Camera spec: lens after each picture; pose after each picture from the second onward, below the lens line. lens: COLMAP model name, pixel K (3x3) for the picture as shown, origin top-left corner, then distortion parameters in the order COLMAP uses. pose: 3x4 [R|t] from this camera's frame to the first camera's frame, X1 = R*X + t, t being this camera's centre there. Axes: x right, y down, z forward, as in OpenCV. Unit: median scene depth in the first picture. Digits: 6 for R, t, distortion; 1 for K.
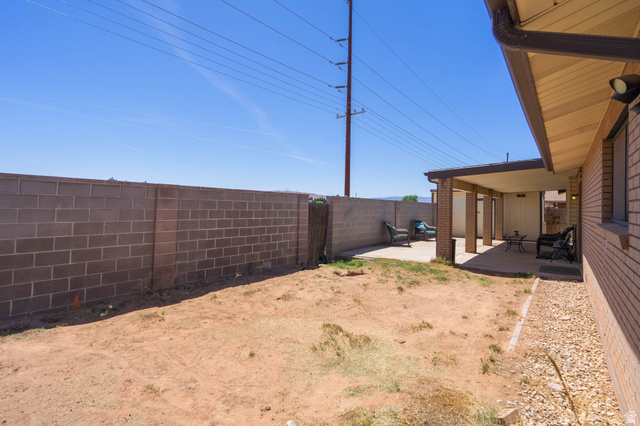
lens RADIAL K [[321.8, 0, 323.4], [0, 321.8, 200.1], [0, 0, 1]] dist [-0.000610, 0.000026]
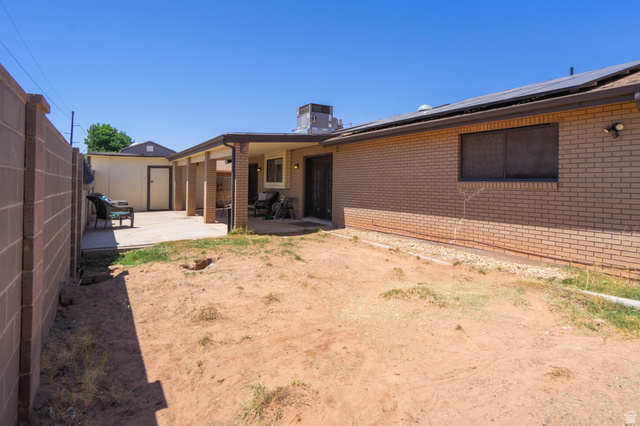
lens RADIAL K [[364.8, 0, 320.0], [0, 364.8, 213.0], [0, 0, 1]] dist [0.001241, 0.000241]
pose [[0.362358, -0.091890, 0.927498, -0.350758], [-0.018171, 0.994243, 0.105601, 0.012732], [-0.931862, -0.055119, 0.358602, 0.271172]]
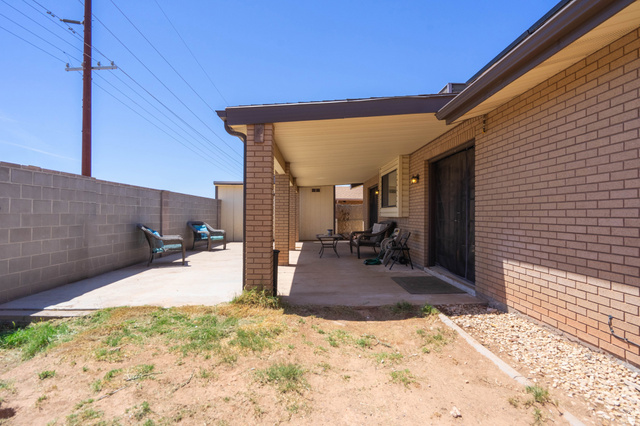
lens RADIAL K [[305.6, 0, 309.4], [0, 305.6, 212.3], [0, 0, 1]] dist [0.002070, 0.000517]
pose [[0.798269, -0.013399, 0.602152, 0.107398], [0.001099, 0.999783, 0.020790, 0.034860], [-0.602300, -0.015934, 0.798110, 0.395851]]
